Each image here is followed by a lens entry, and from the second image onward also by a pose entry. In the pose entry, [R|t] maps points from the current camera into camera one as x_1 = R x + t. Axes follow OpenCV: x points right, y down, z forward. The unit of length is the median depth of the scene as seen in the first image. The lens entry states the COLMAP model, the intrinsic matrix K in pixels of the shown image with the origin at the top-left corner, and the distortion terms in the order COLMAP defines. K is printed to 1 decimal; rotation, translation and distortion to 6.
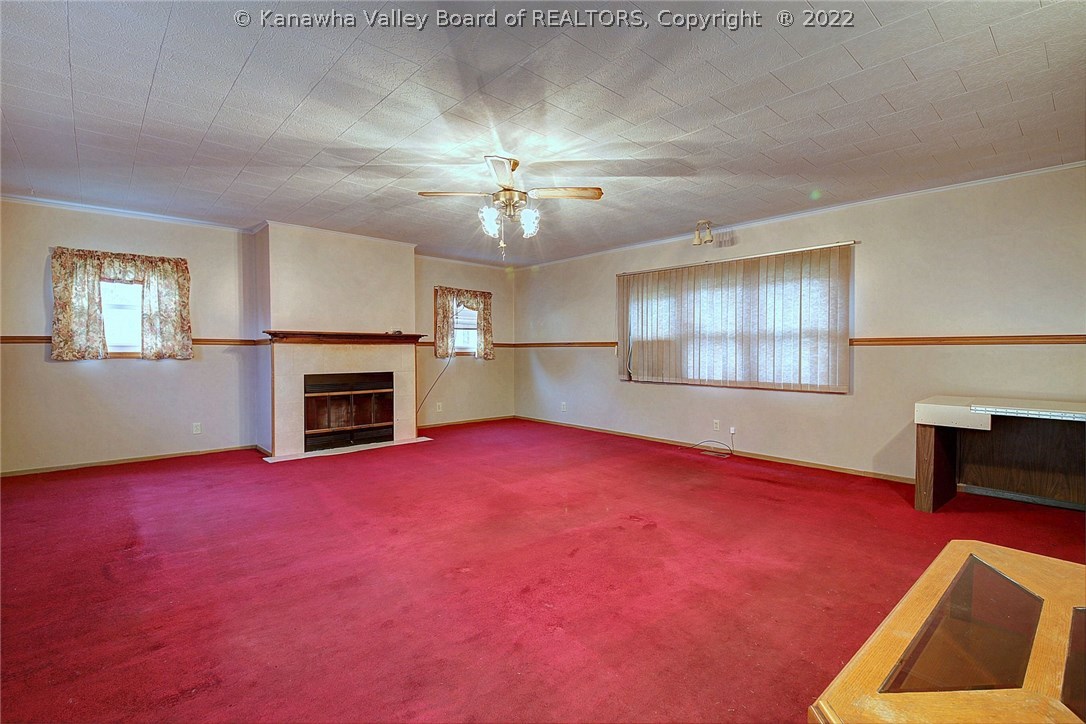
lens RADIAL K [[495.6, 0, 536.4], [0, 495.6, 362.9], [0, 0, 1]] dist [0.003207, 0.000146]
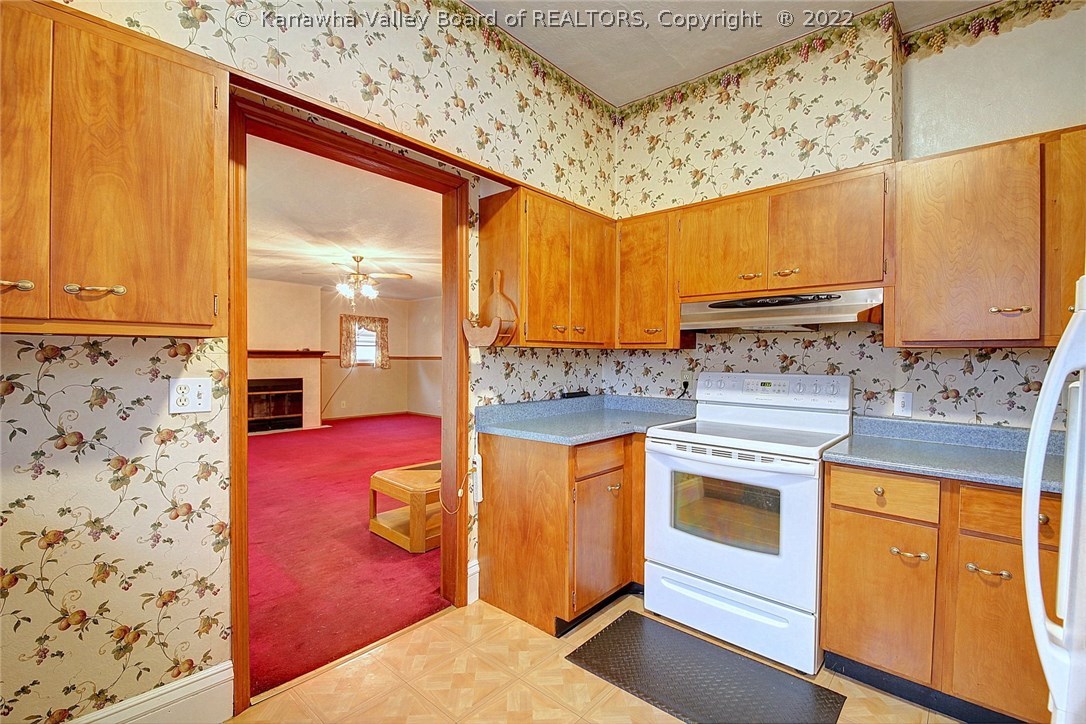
lens RADIAL K [[495.6, 0, 549.6], [0, 495.6, 359.1], [0, 0, 1]] dist [0.003207, 0.000146]
pose [[0.993962, 0.003419, 0.109671, 0.236703], [-0.001050, 0.999765, -0.021653, -0.005431], [-0.109719, 0.021407, 0.993732, -0.441399]]
